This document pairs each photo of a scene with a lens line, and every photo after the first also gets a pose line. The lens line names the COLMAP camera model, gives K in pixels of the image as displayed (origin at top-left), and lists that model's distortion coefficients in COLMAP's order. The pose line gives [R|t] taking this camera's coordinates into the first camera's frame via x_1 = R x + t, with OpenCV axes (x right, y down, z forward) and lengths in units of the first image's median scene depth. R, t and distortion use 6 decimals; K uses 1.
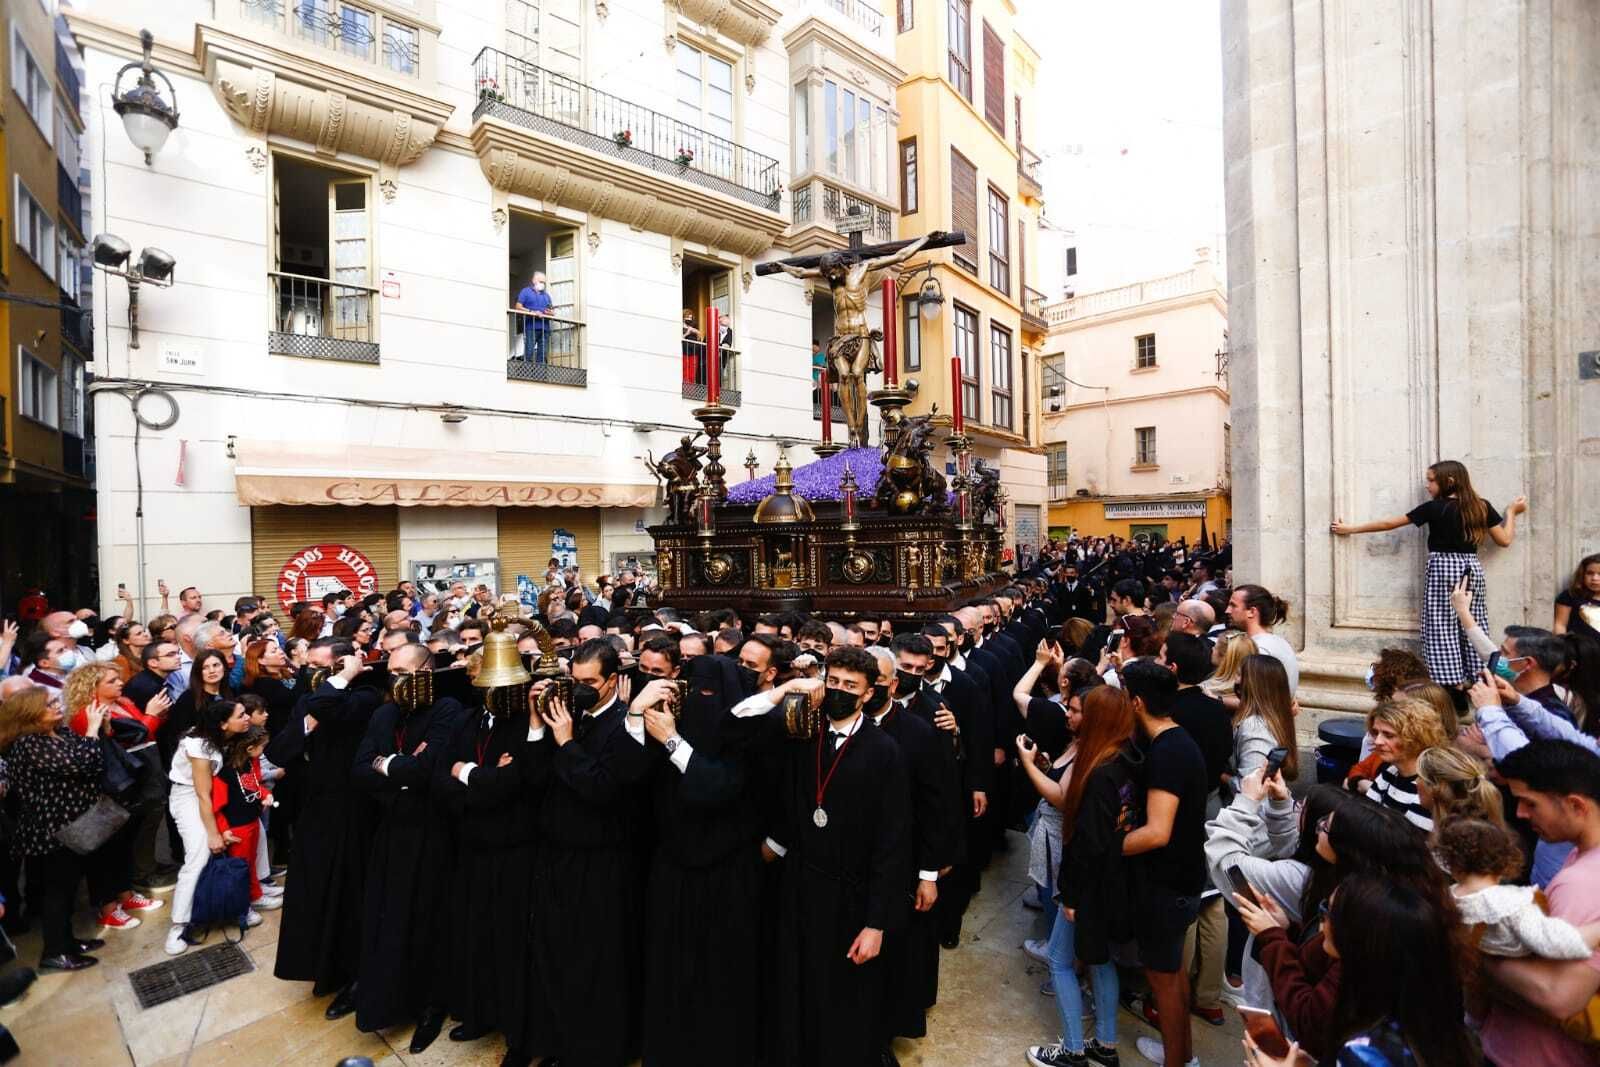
lens RADIAL K [[775.9, 0, 801.8], [0, 775.9, 536.8], [0, 0, 1]] dist [-0.042664, 0.010155]
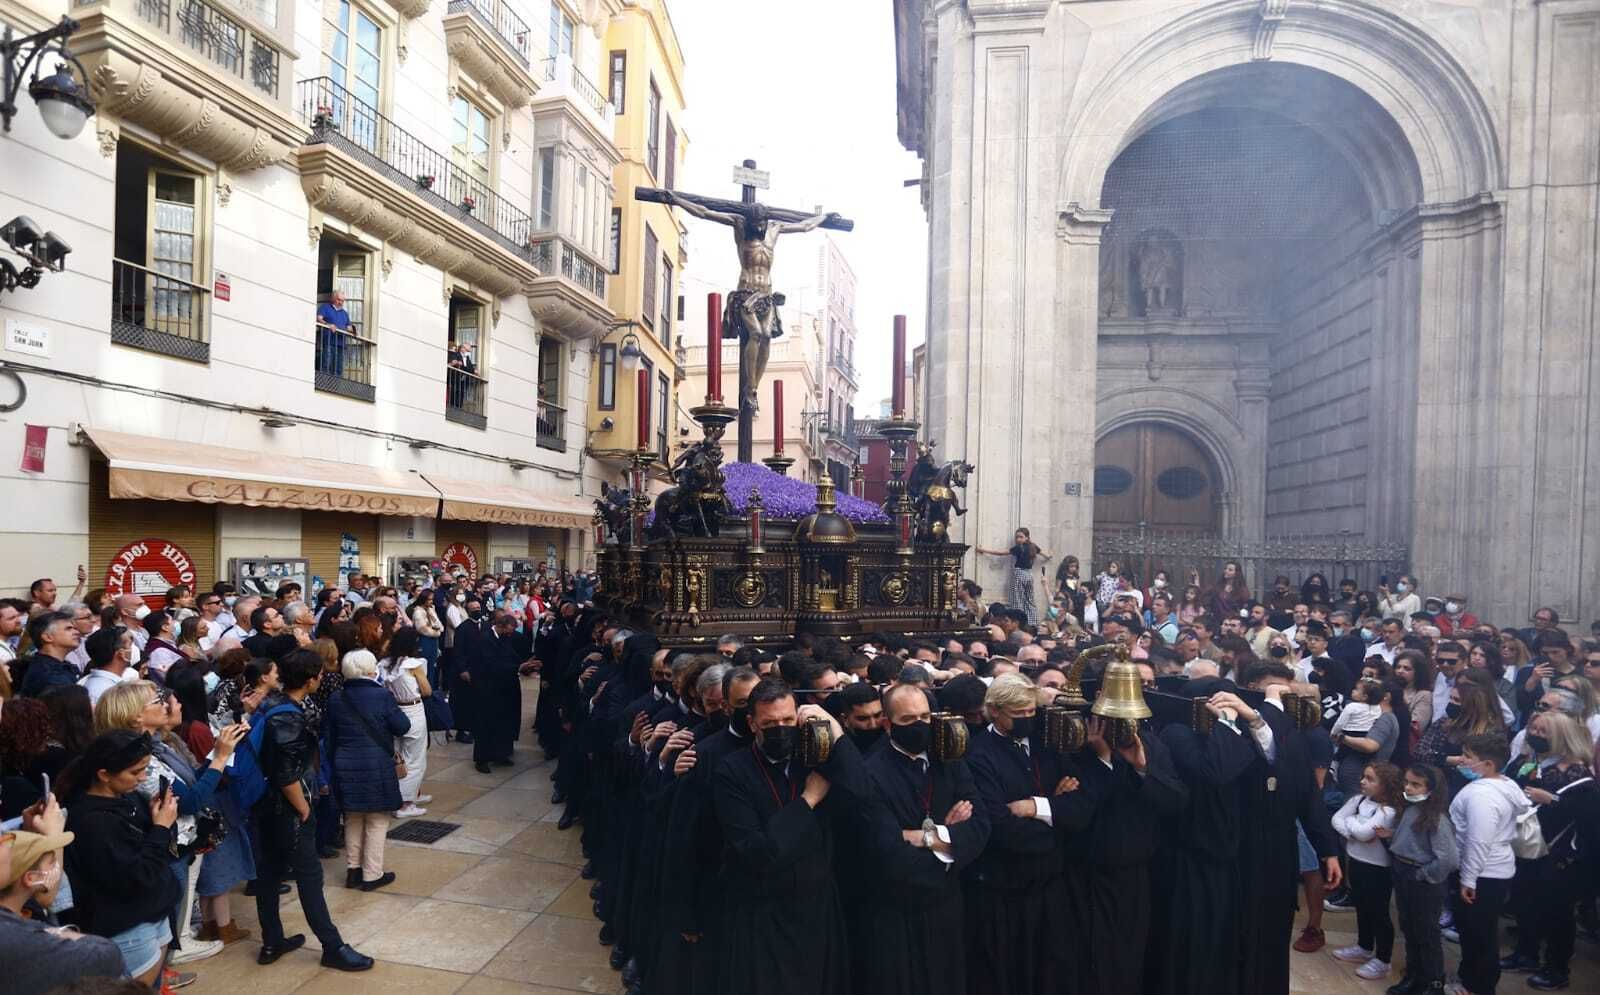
lens RADIAL K [[845.6, 0, 758.4], [0, 845.6, 549.5], [0, 0, 1]] dist [-0.016287, 0.010191]
pose [[0.860837, 0.038009, 0.507460, -0.501734], [-0.033617, 0.999276, -0.017820, 0.016417], [-0.507770, -0.001720, 0.861491, -0.345806]]
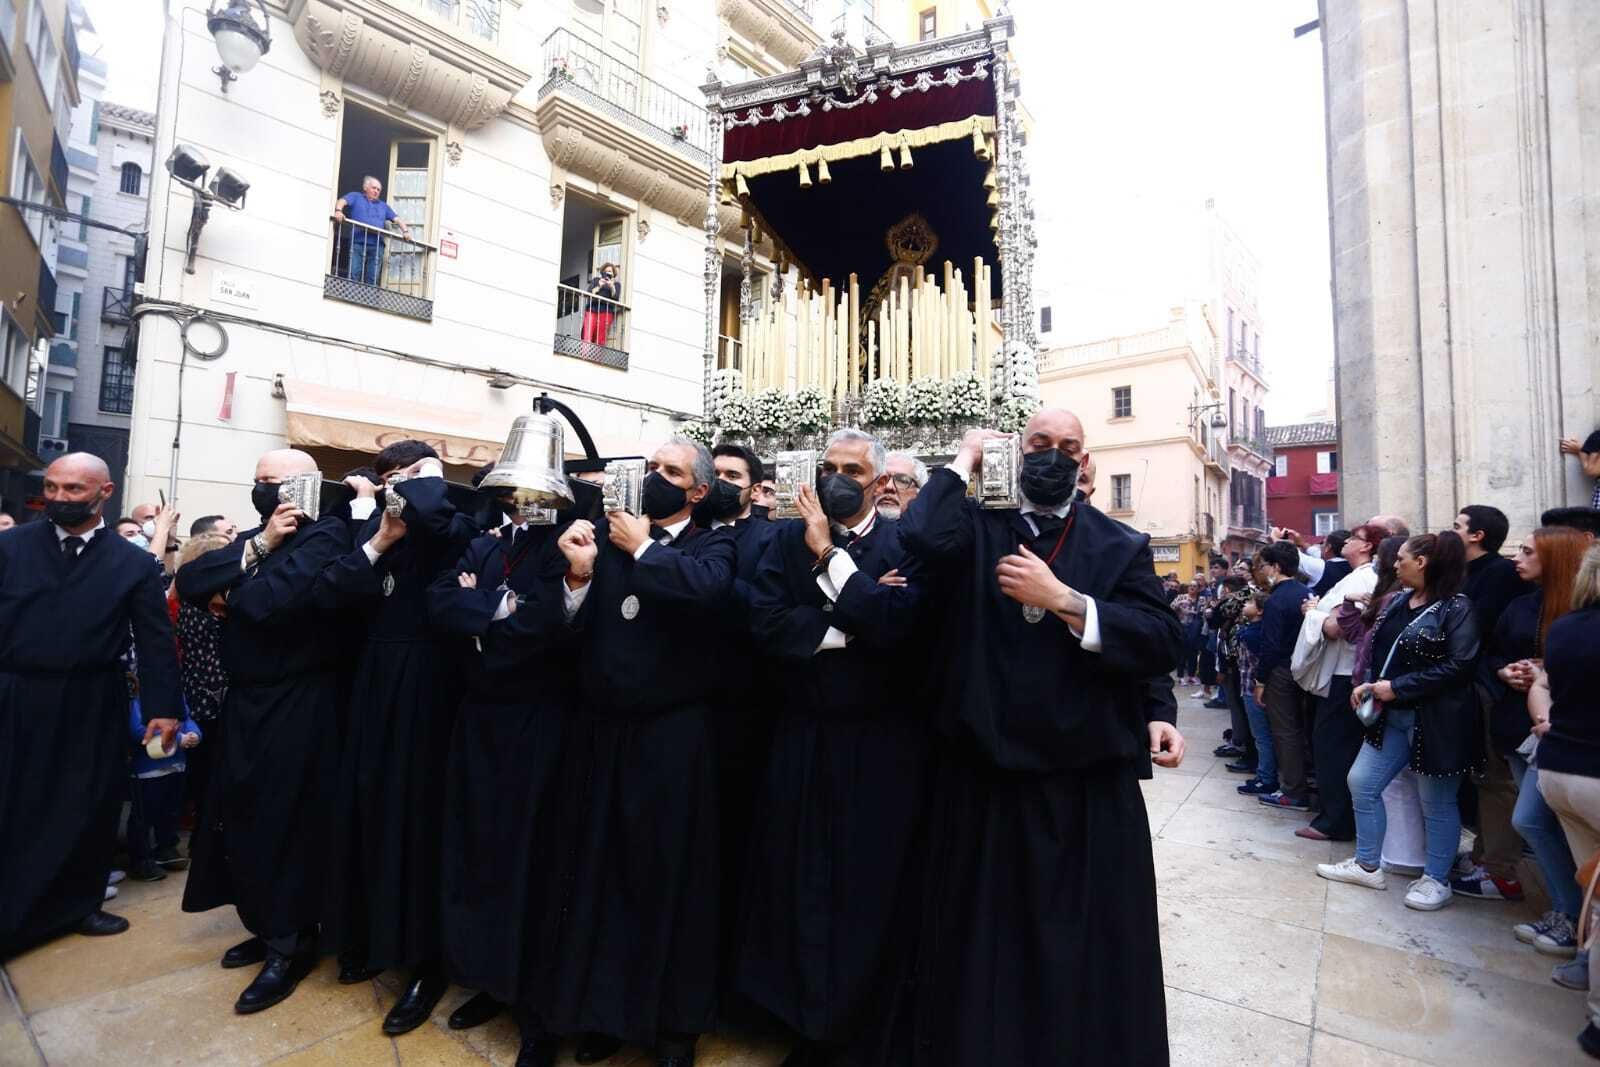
lens RADIAL K [[775.9, 0, 797.1], [0, 775.9, 538.4], [0, 0, 1]] dist [-0.042664, 0.010155]
pose [[0.996391, 0.046682, 0.070886, -0.150010], [-0.041077, 0.996062, -0.078569, 0.111708], [-0.074275, 0.075374, 0.994385, 0.015494]]
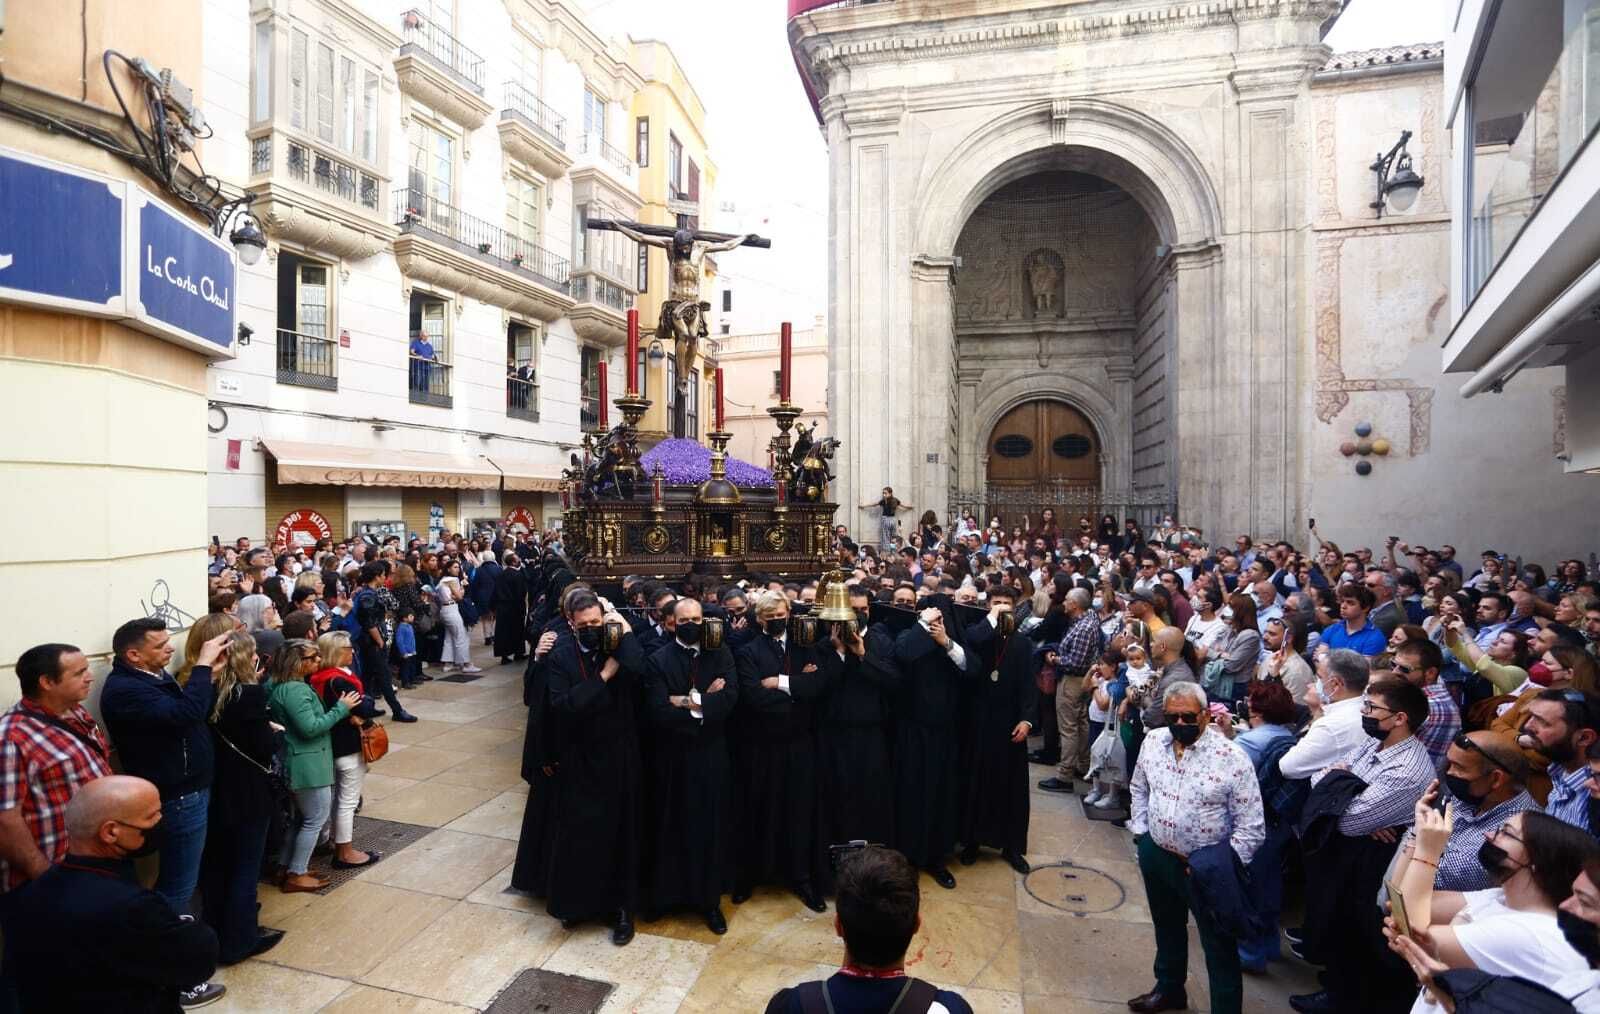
lens RADIAL K [[816.8, 0, 790.6], [0, 816.8, 501.6], [0, 0, 1]] dist [-0.006762, -0.000113]
pose [[0.899494, 0.020838, 0.436436, -0.463540], [-0.011659, 0.999651, -0.023699, 0.021259], [-0.436777, 0.016228, 0.899423, -0.873069]]
